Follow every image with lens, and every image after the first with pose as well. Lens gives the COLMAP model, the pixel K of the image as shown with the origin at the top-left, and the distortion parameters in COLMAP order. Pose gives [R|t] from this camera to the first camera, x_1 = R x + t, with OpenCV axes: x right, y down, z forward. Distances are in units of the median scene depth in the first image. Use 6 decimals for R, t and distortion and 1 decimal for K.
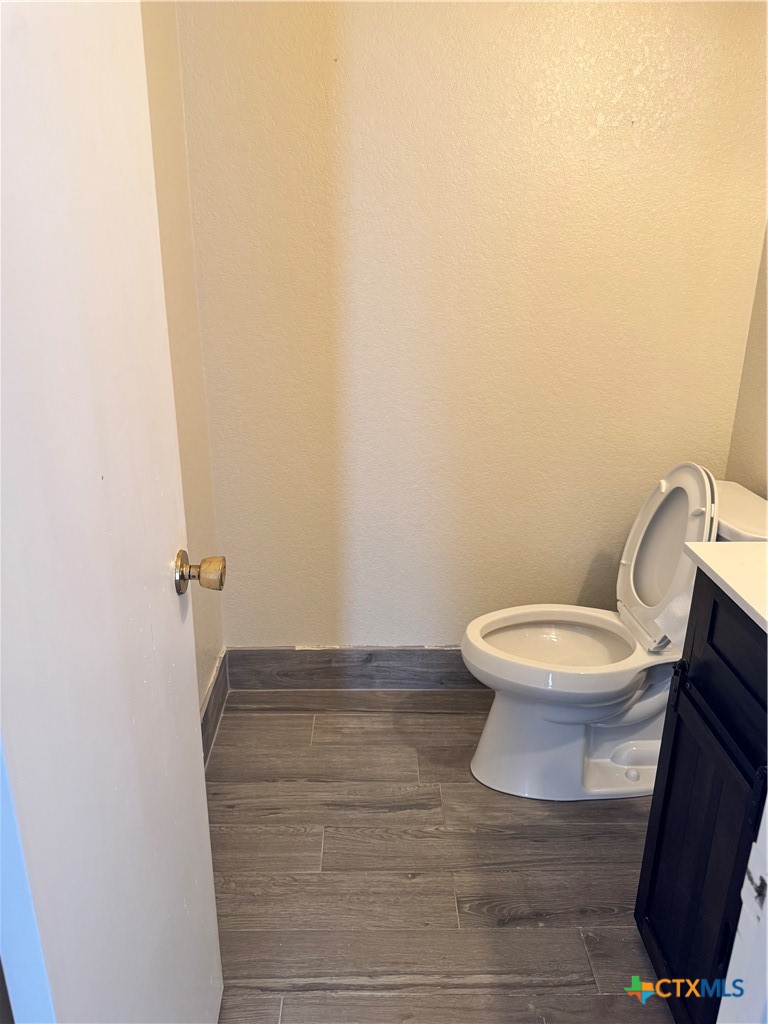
lens RADIAL K [[730.4, 0, 383.4], [0, 730.4, 498.7], [0, 0, 1]] dist [0.081923, -0.135732]
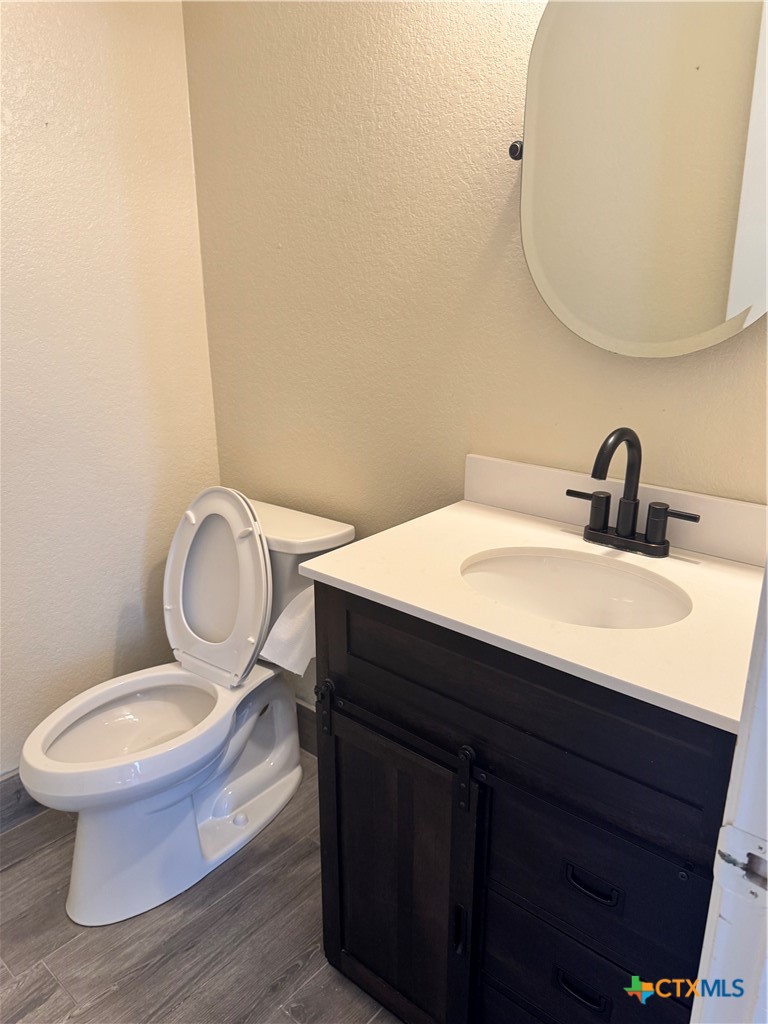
lens RADIAL K [[742.2, 0, 381.1], [0, 742.2, 516.1], [0, 0, 1]] dist [0.042966, -0.047014]
pose [[0.681265, -0.234315, 0.693523, -0.120109], [0.249951, 0.964909, 0.080474, -0.035208], [-0.688043, 0.118523, 0.715926, 0.152703]]
